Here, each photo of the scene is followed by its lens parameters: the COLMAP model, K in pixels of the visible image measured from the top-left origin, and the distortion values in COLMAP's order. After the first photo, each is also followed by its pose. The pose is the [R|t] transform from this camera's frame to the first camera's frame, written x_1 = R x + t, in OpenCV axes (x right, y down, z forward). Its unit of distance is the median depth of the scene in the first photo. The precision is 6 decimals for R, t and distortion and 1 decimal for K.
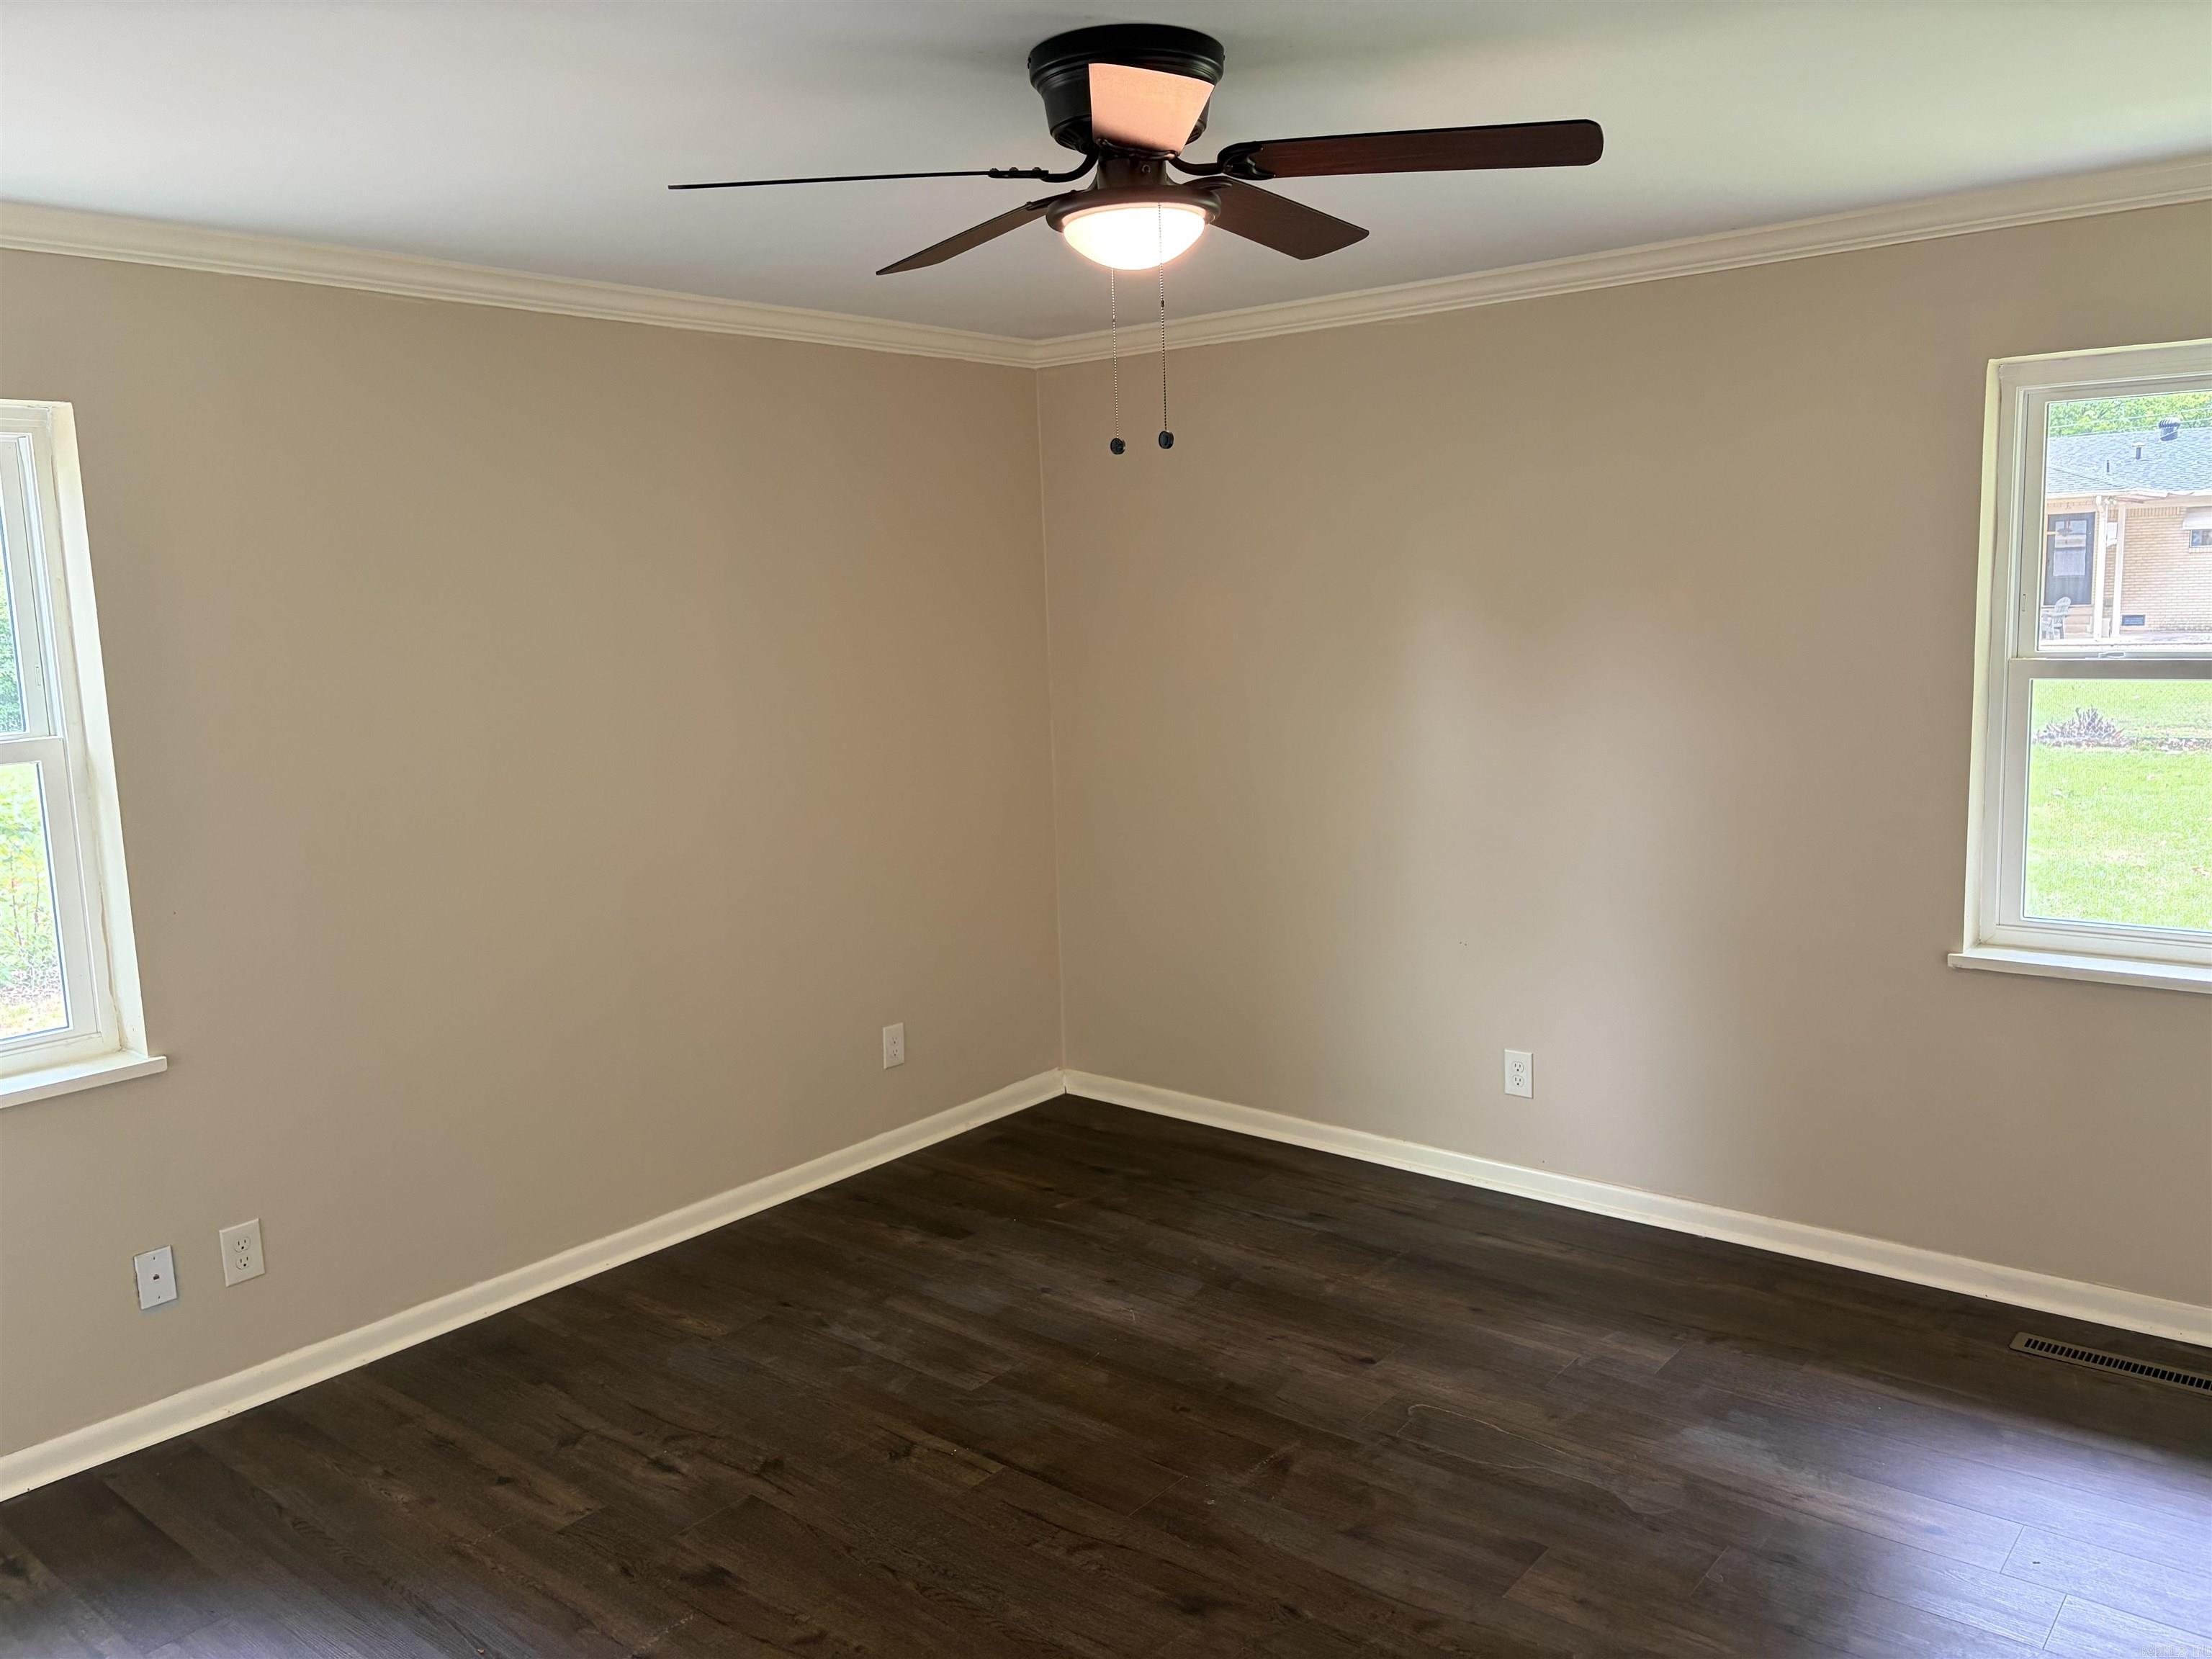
lens RADIAL K [[1670.1, 0, 1100.5], [0, 1670.1, 822.8], [0, 0, 1]] dist [0.007302, -0.000462]
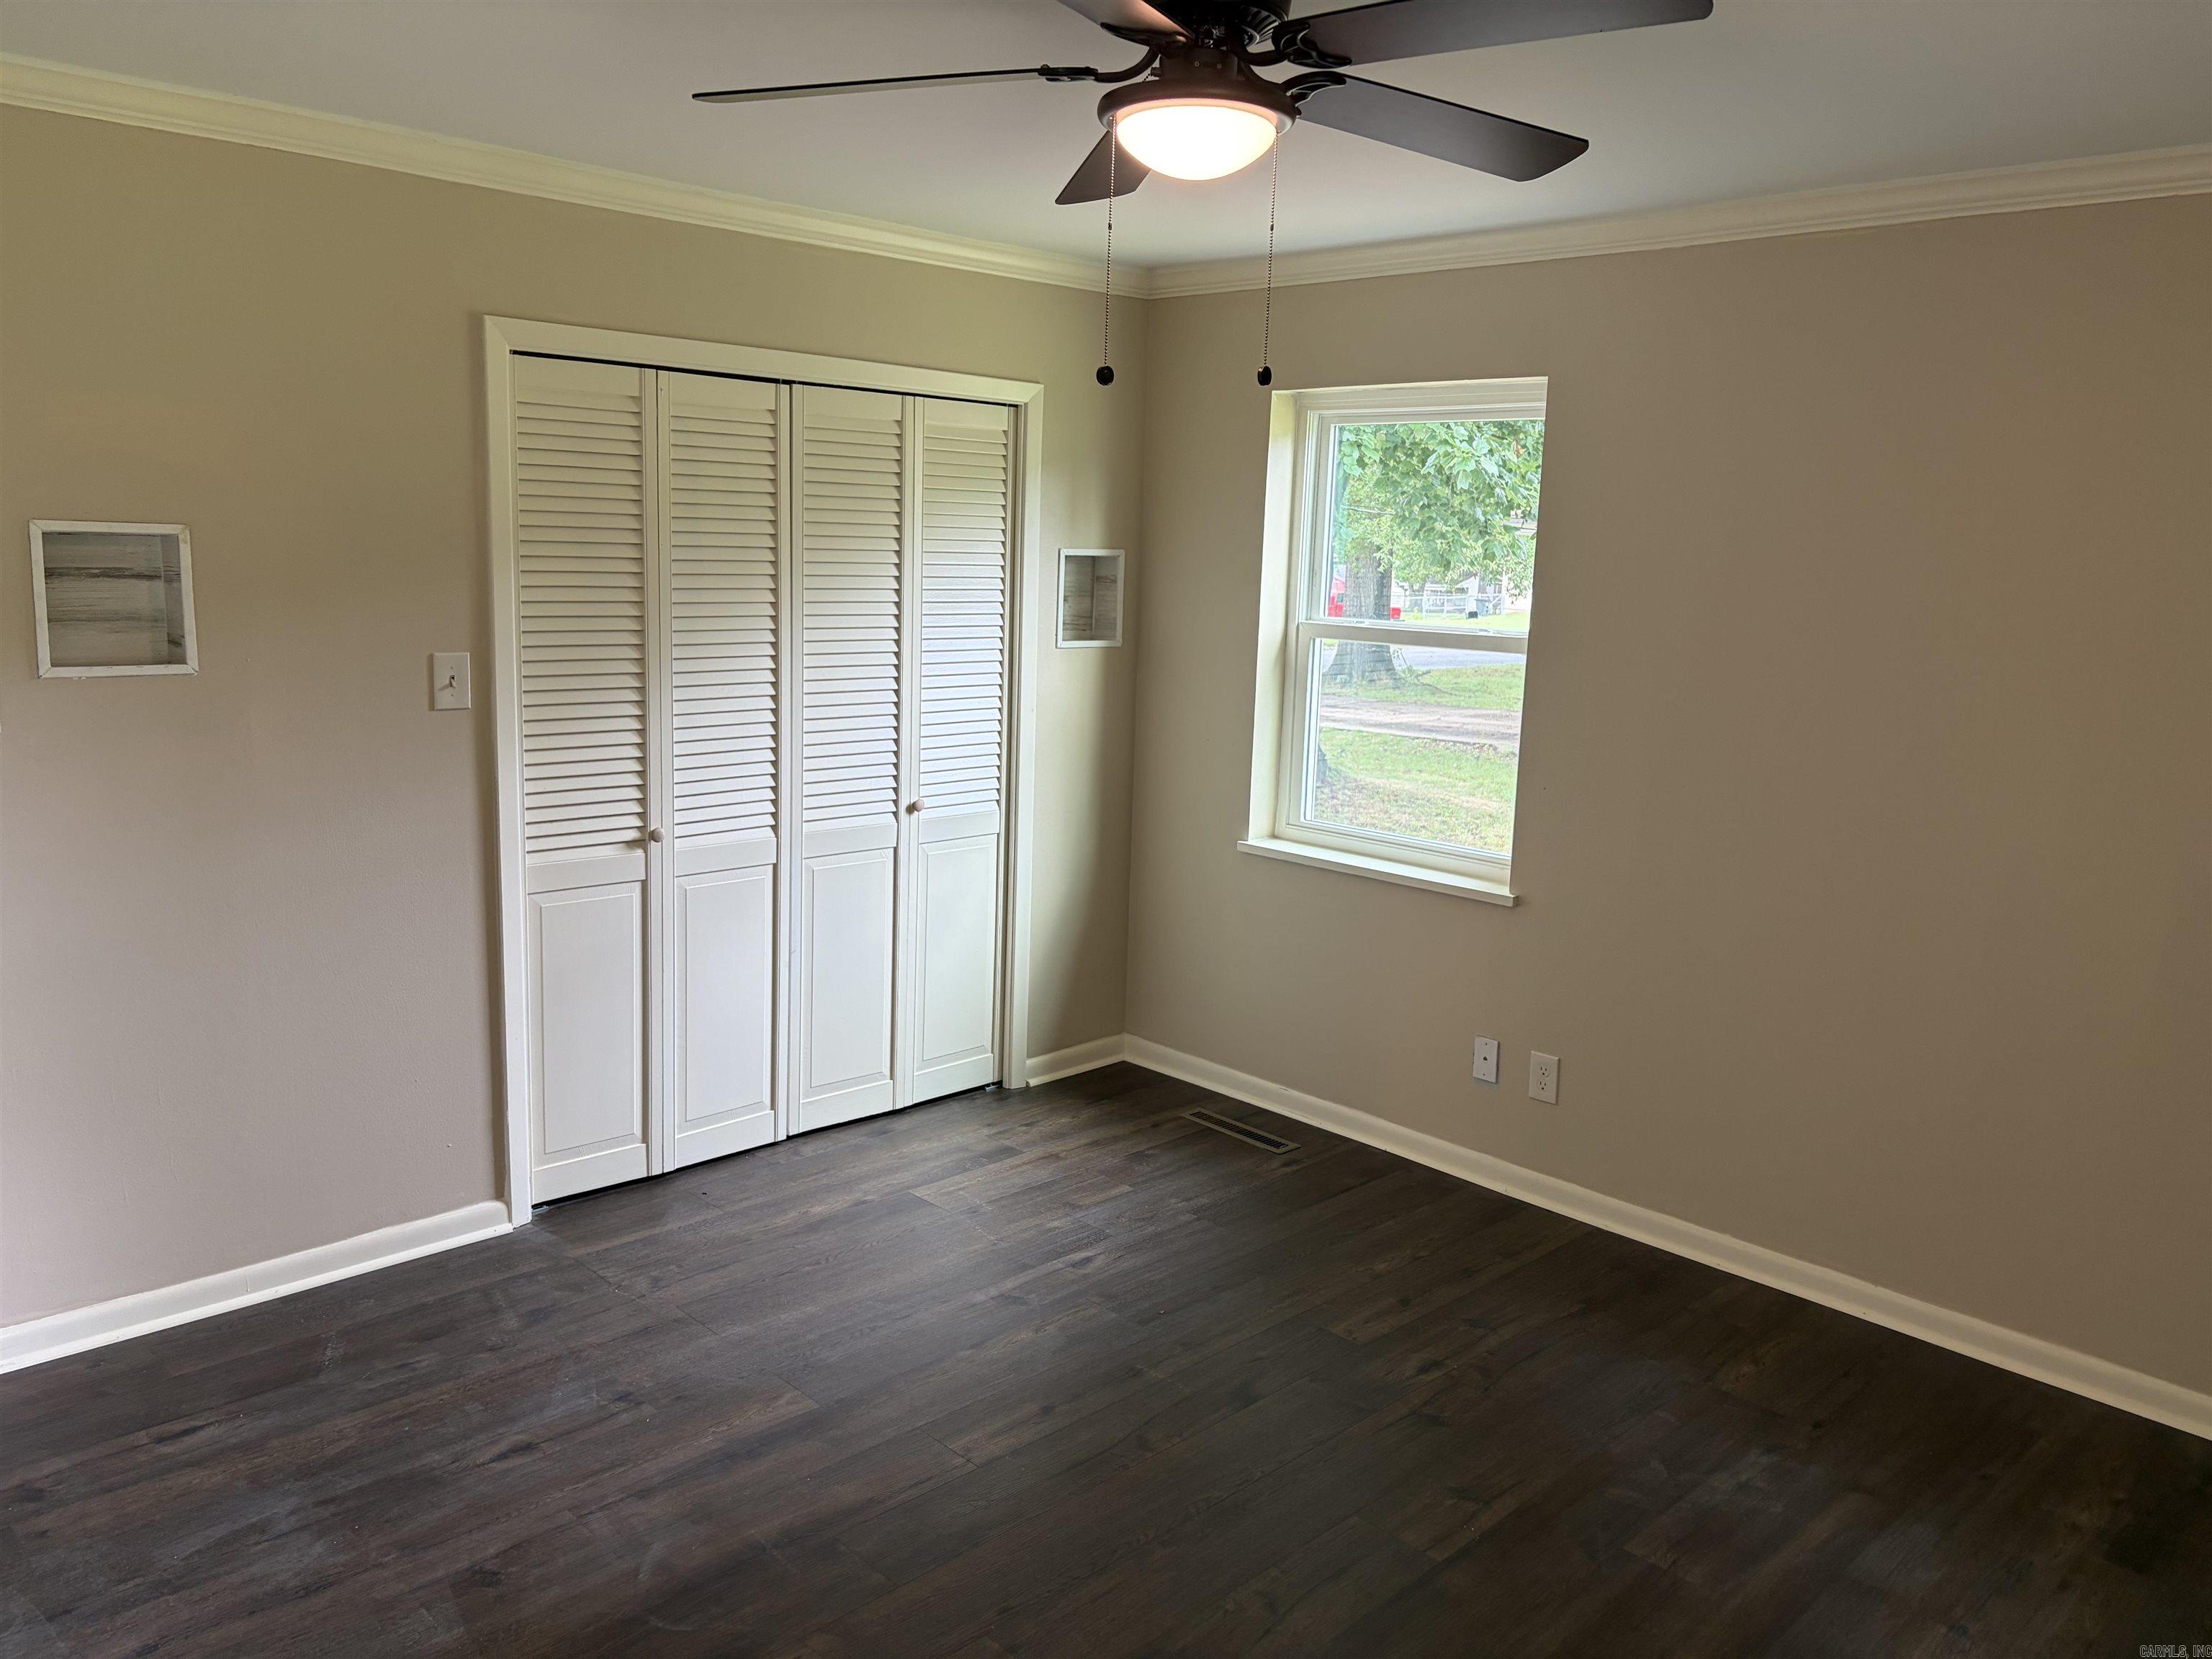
lens RADIAL K [[1670.1, 0, 1100.3], [0, 1670.1, 831.8], [0, 0, 1]] dist [0.007302, -0.000462]
pose [[-0.103088, 0.213033, -0.971591, 0.649407], [-0.165646, 0.959479, 0.227953, -0.134719], [0.980783, 0.184439, -0.063622, 0.721371]]
